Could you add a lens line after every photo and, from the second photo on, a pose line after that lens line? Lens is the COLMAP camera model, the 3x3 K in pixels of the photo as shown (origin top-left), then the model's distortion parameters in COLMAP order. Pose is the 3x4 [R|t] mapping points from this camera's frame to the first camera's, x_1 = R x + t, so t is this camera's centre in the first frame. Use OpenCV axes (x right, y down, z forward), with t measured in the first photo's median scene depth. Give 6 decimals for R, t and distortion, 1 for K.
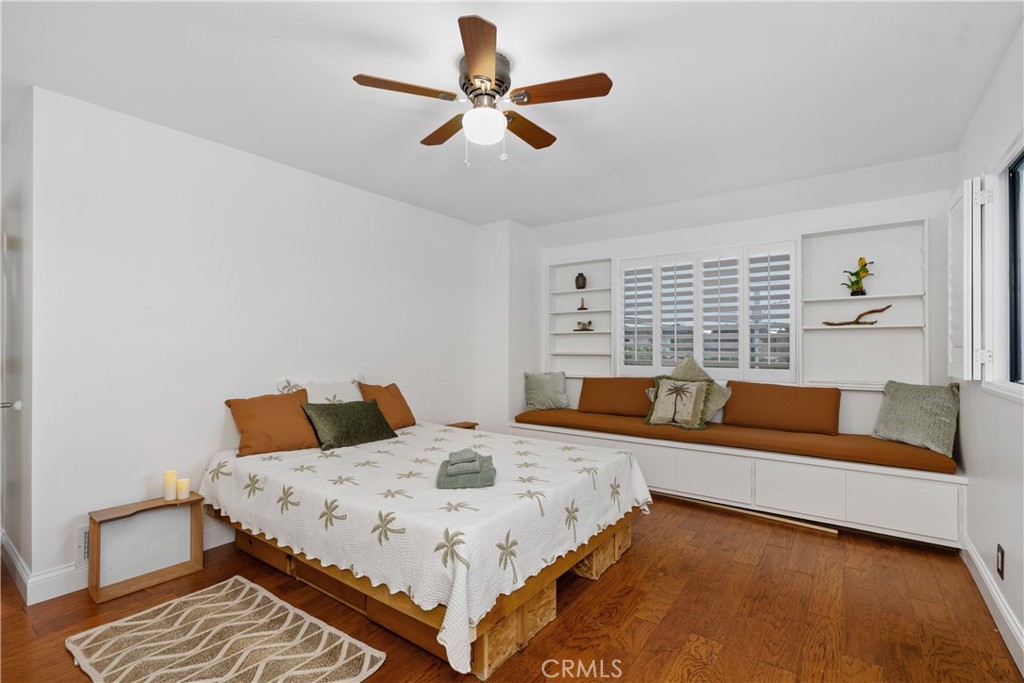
lens RADIAL K [[467.3, 0, 512.6], [0, 467.3, 345.9], [0, 0, 1]] dist [0.002697, 0.000714]
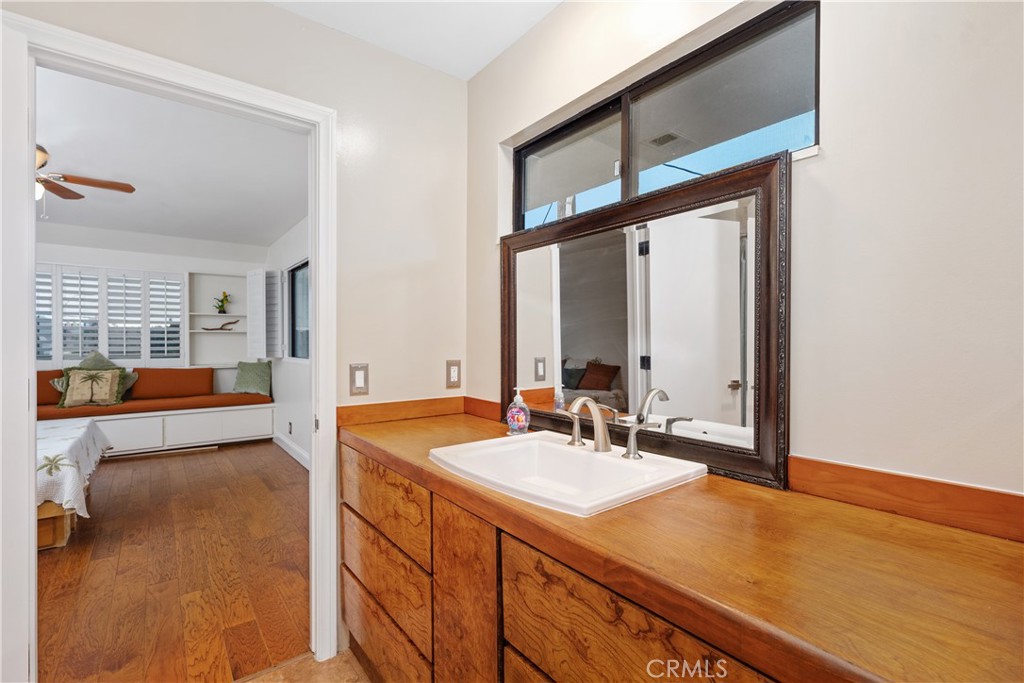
lens RADIAL K [[467.3, 0, 514.8], [0, 467.3, 343.5], [0, 0, 1]] dist [0.002697, 0.000714]
pose [[0.267522, -0.001877, 0.963550, -0.626979], [-0.000821, 0.999997, 0.002176, -0.001121], [-0.963551, -0.001374, 0.267519, -0.493887]]
